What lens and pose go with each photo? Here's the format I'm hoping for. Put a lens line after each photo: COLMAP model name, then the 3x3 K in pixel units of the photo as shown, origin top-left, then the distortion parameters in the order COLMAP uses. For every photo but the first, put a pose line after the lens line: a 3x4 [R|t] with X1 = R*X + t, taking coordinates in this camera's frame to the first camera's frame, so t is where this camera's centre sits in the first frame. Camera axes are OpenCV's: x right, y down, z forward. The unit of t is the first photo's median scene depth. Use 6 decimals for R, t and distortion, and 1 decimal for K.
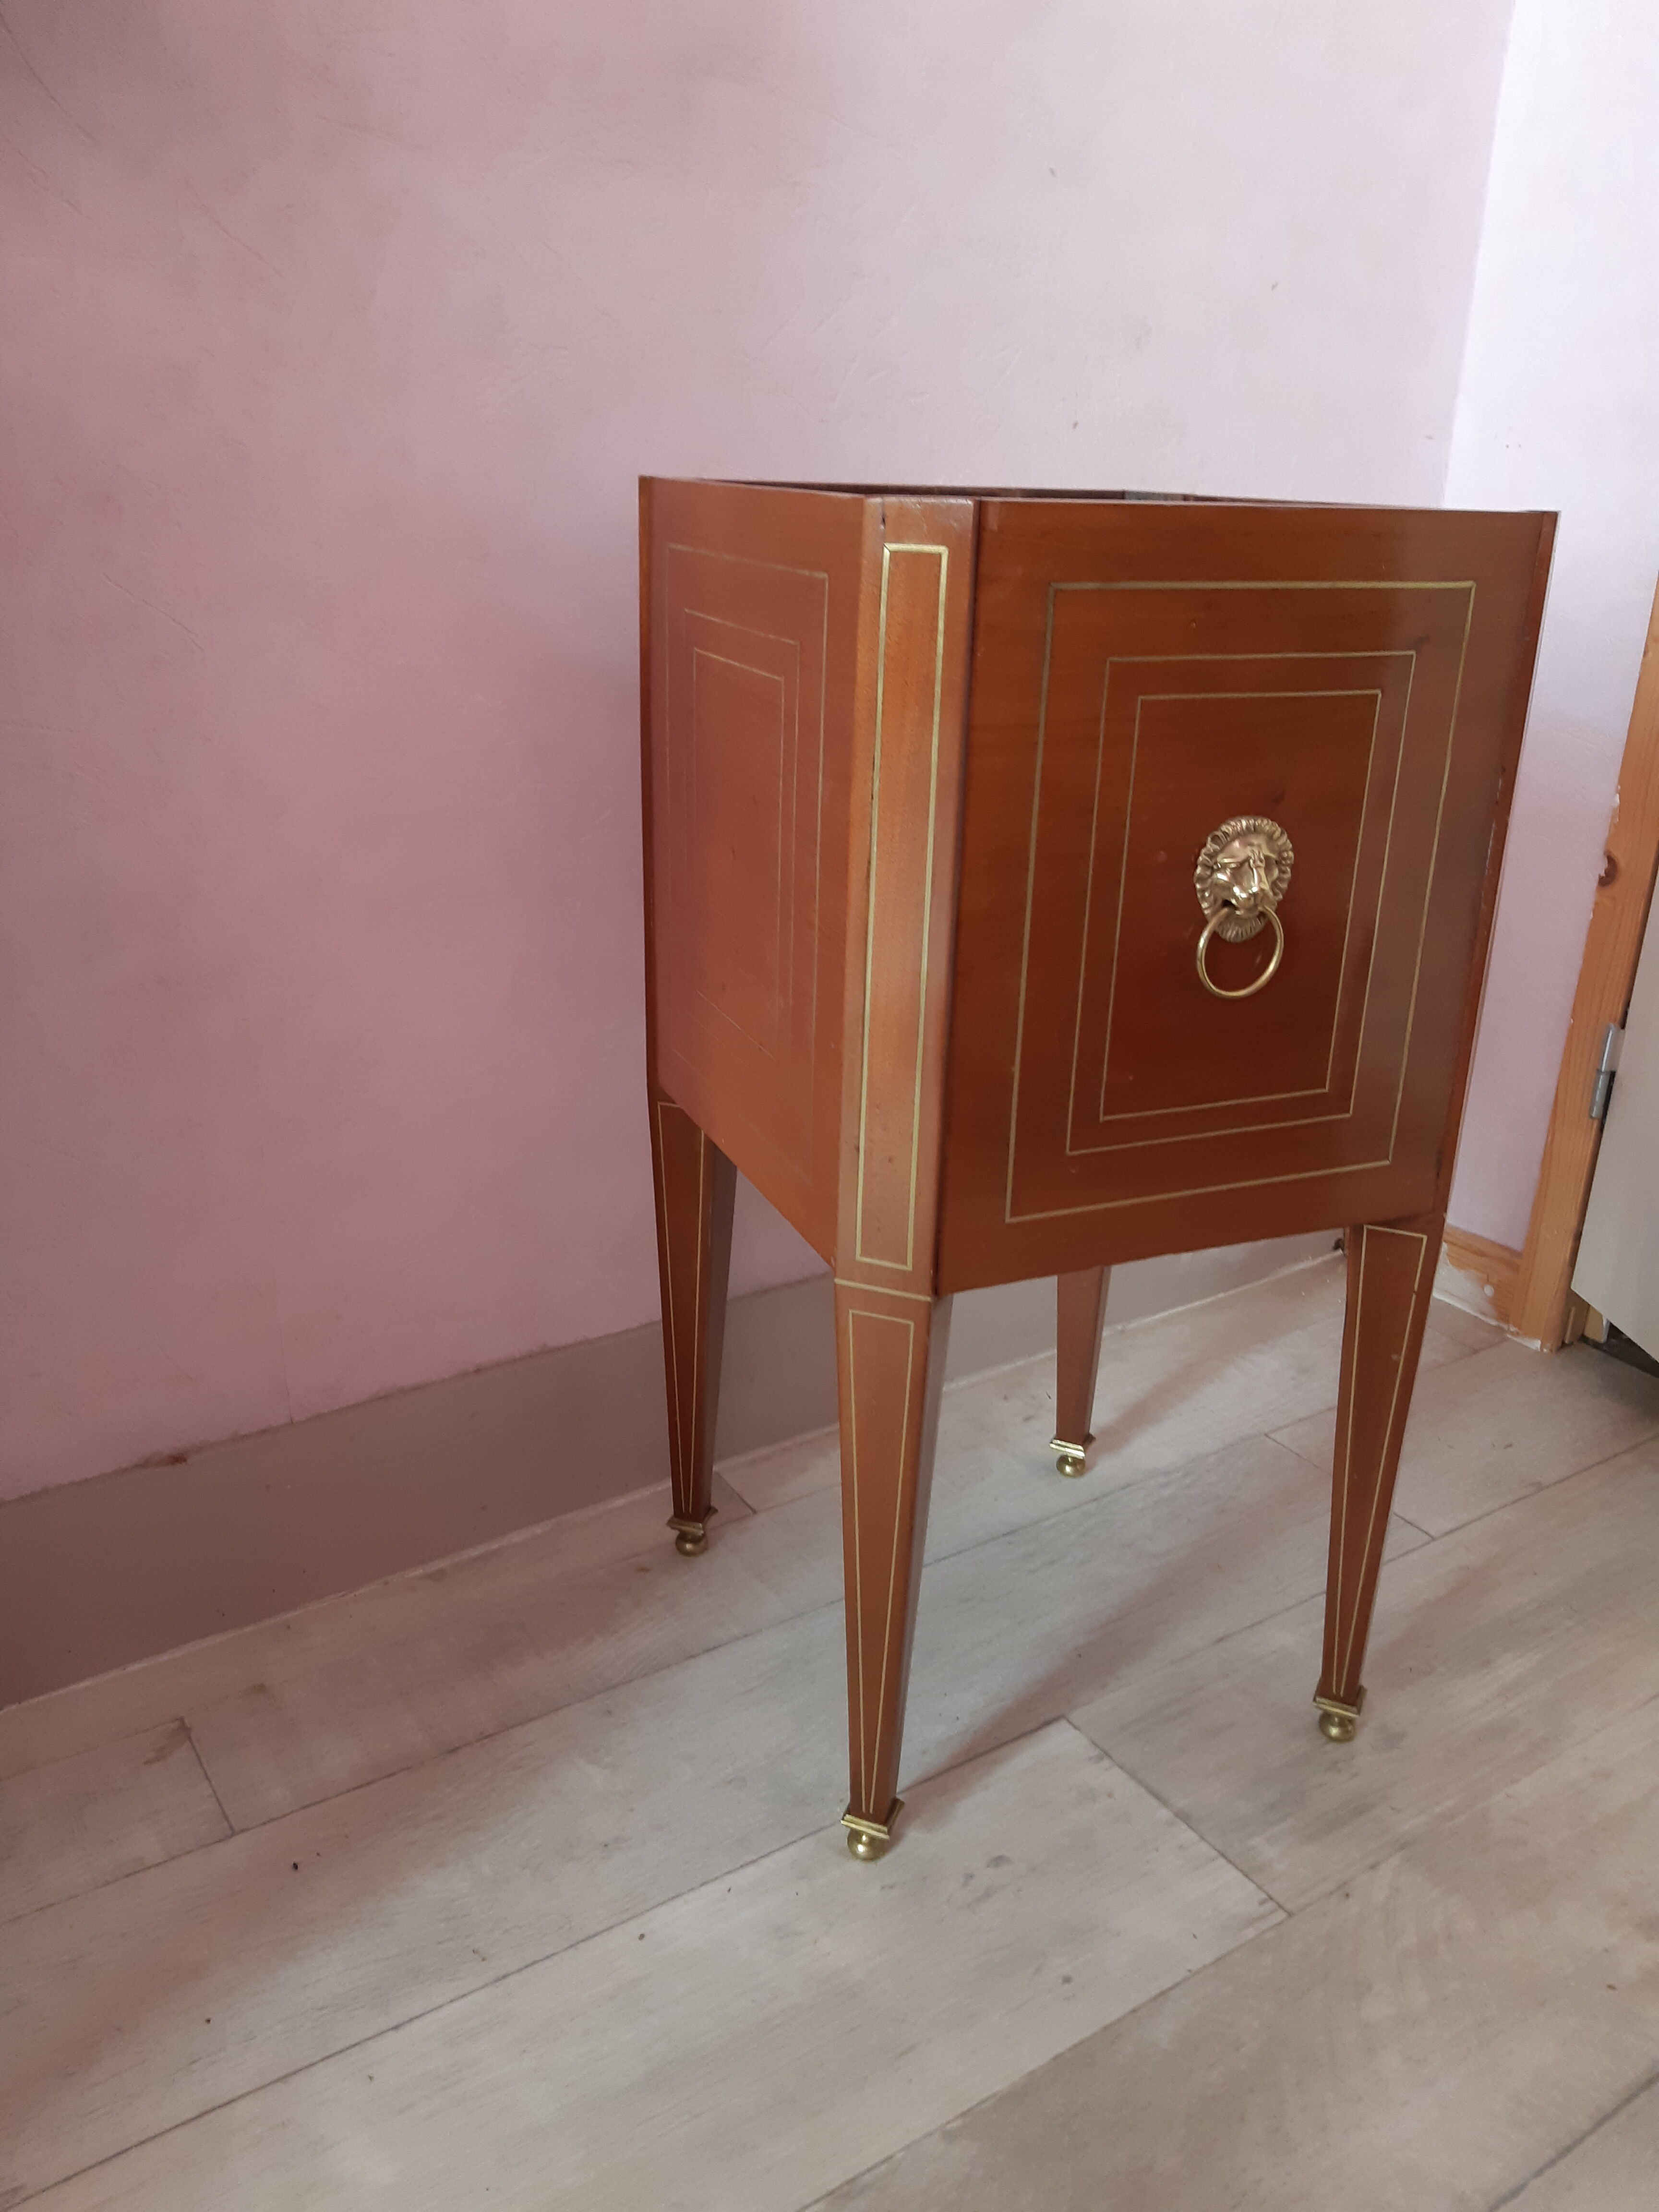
lens RADIAL K [[1724.2, 0, 821.6], [0, 1724.2, 1089.0], [0, 0, 1]] dist [0.040730, -0.089530]
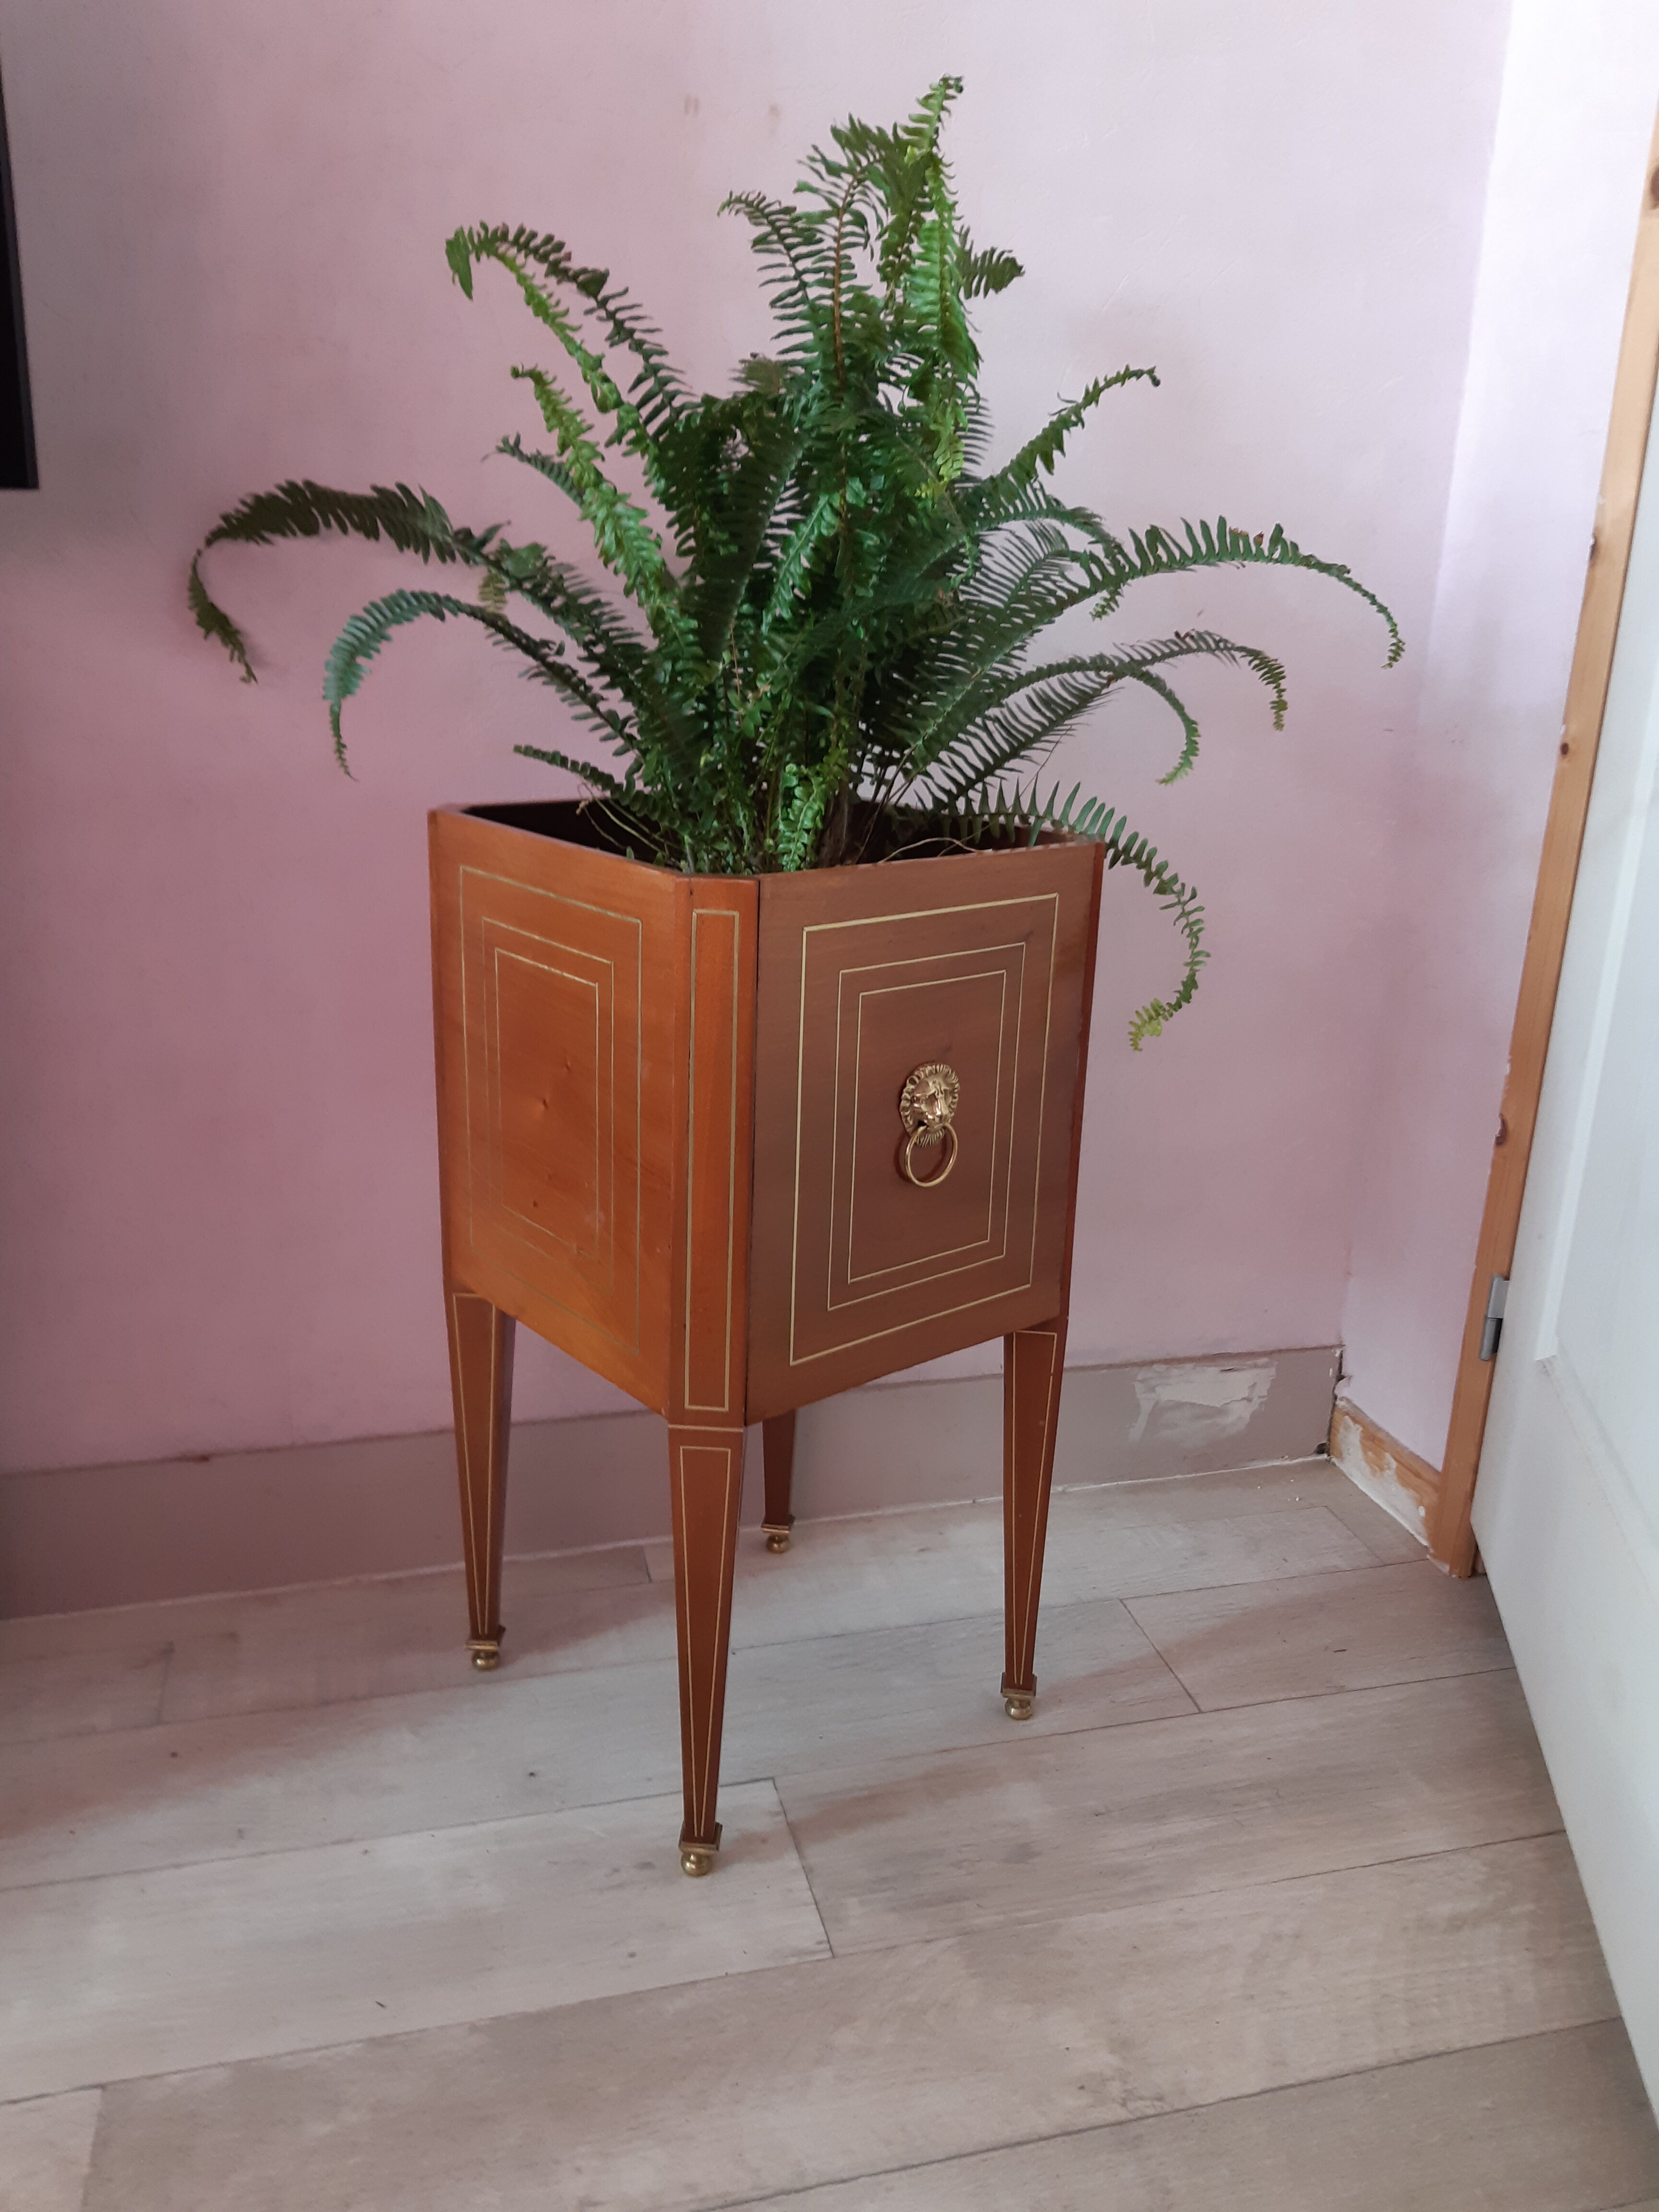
lens RADIAL K [[1724.2, 0, 829.7], [0, 1724.2, 1084.4], [0, 0, 1]] dist [0.040730, -0.089530]
pose [[0.946245, 0.087324, -0.311441, 0.547504], [-0.110110, 0.992323, -0.056312, -0.067309], [0.304132, 0.087578, 0.948596, -0.213527]]
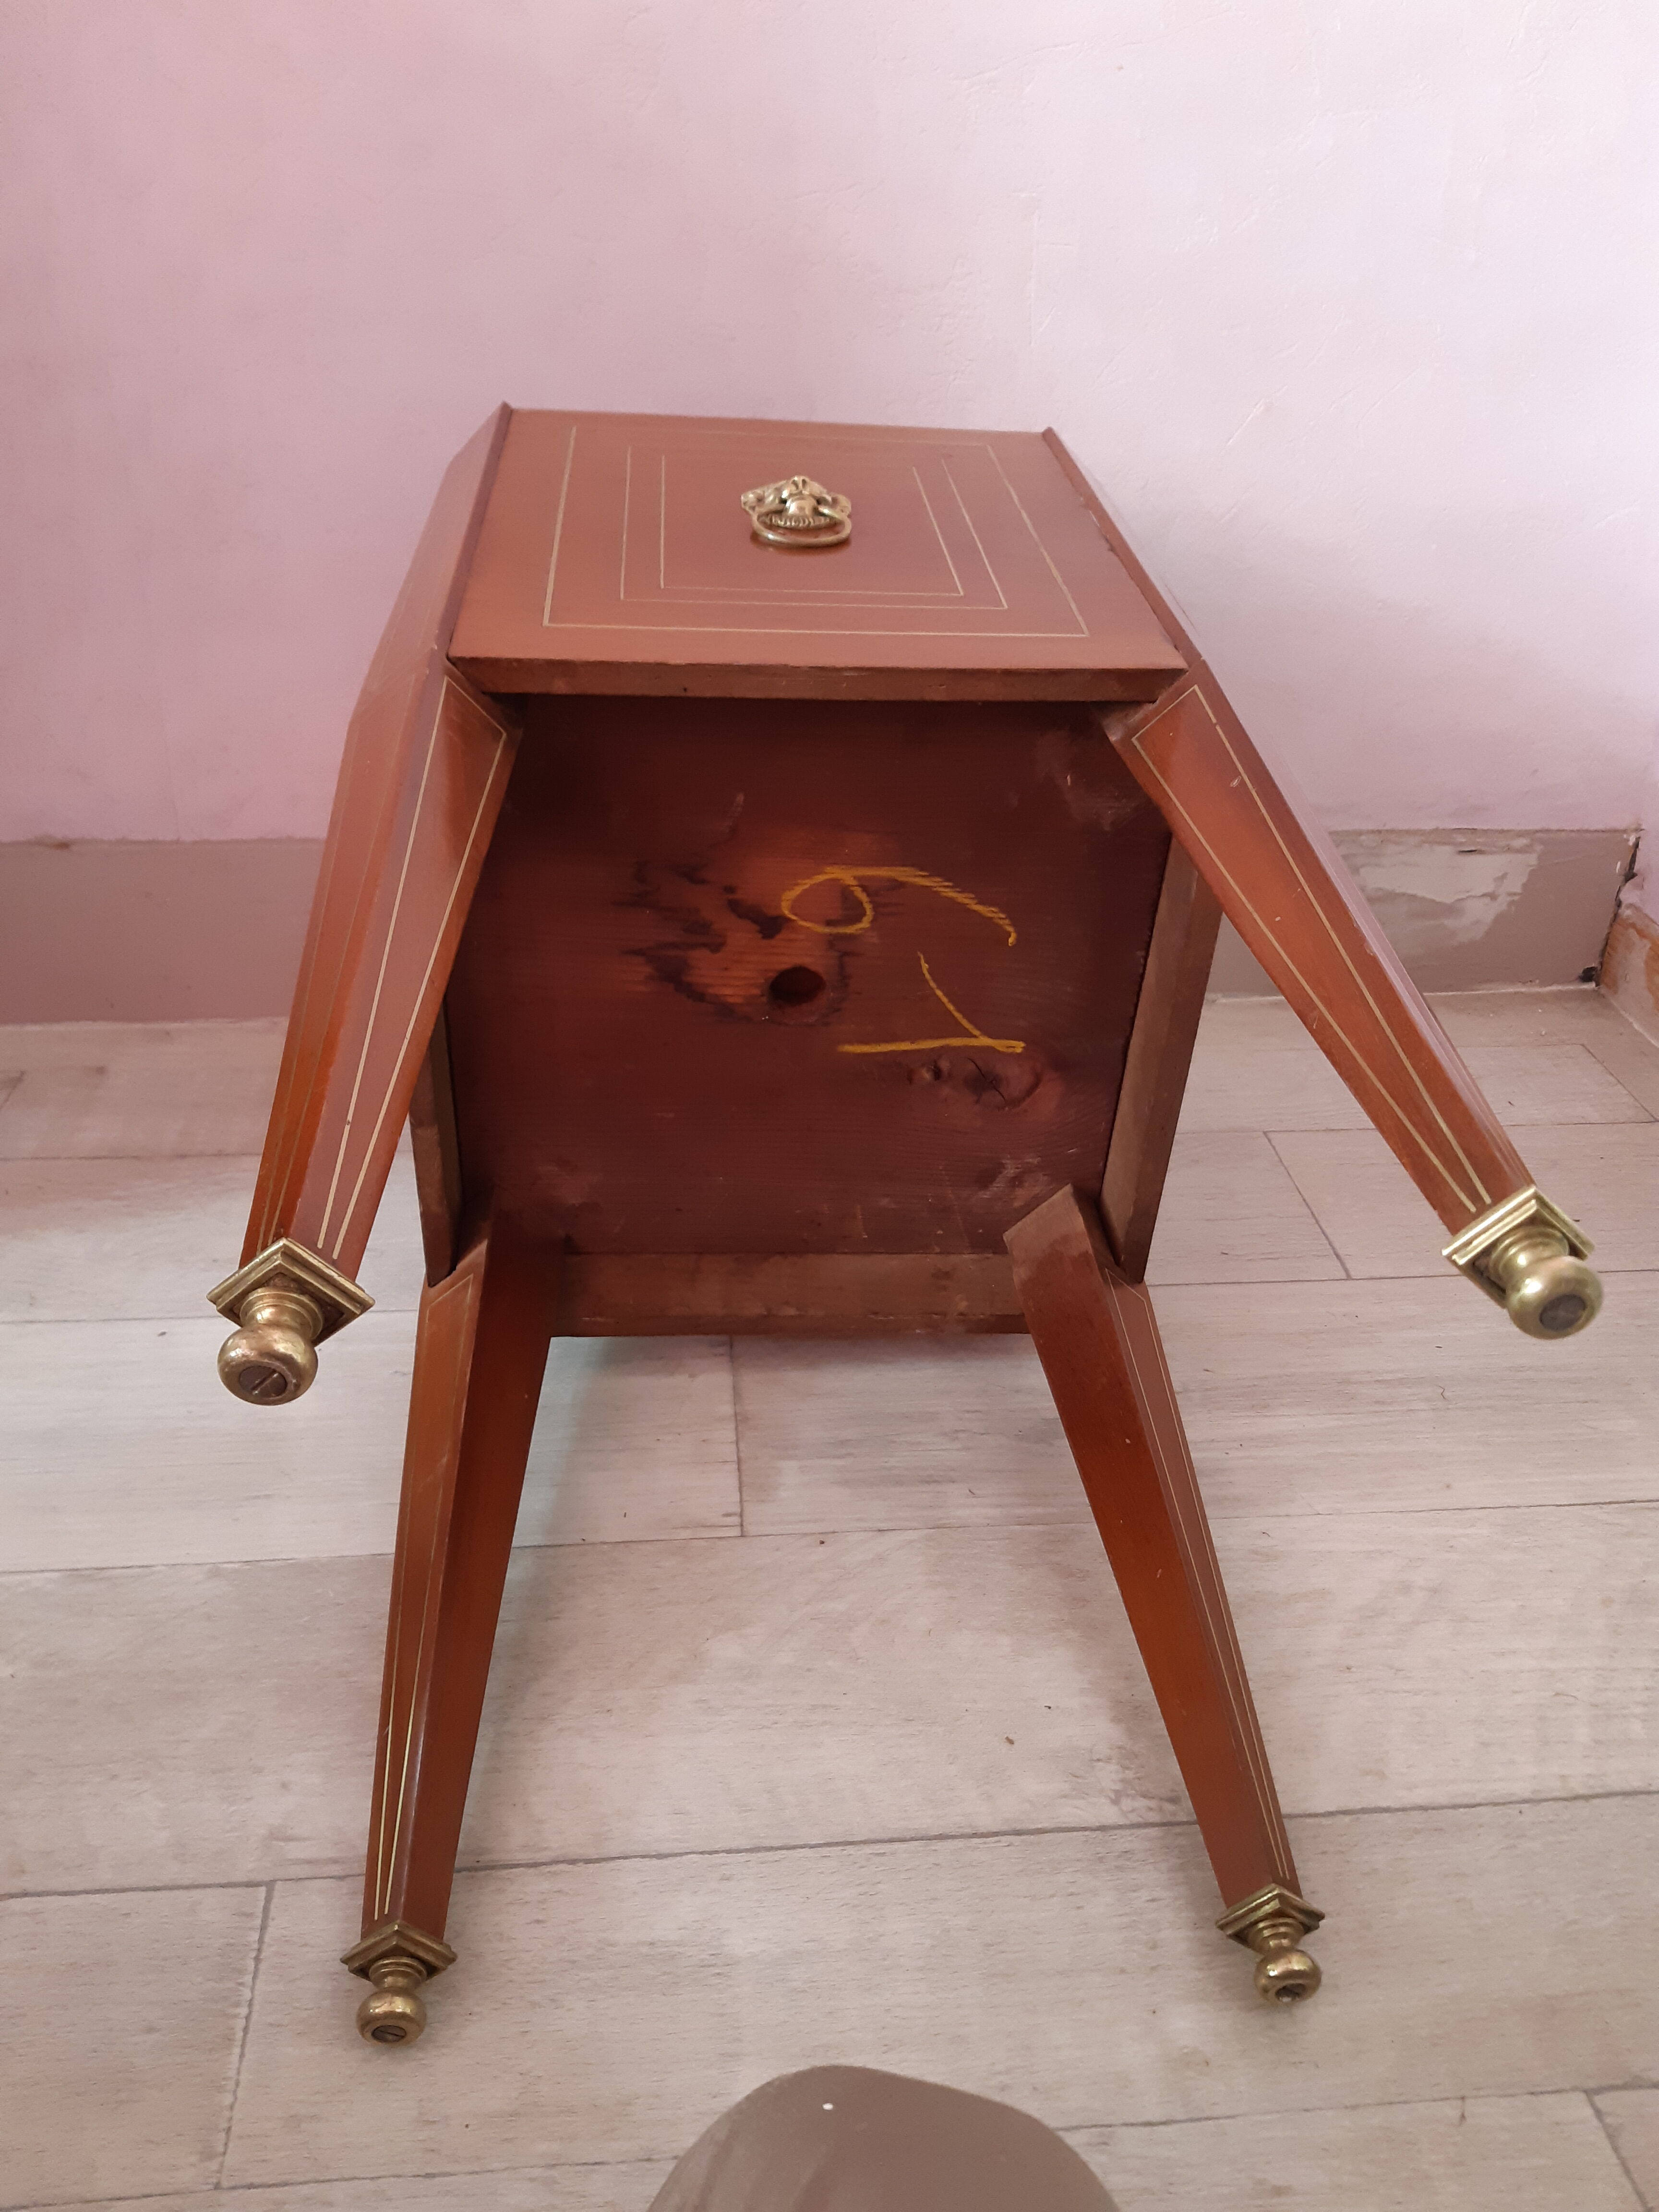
lens RADIAL K [[1724.2, 0, 837.2], [0, 1724.2, 1104.3], [0, 0, 1]] dist [0.040730, -0.089530]
pose [[0.882014, 0.234126, -0.408946, 0.562207], [-0.165062, 0.966359, 0.197245, 0.081105], [0.441369, -0.106471, 0.890987, 0.248724]]
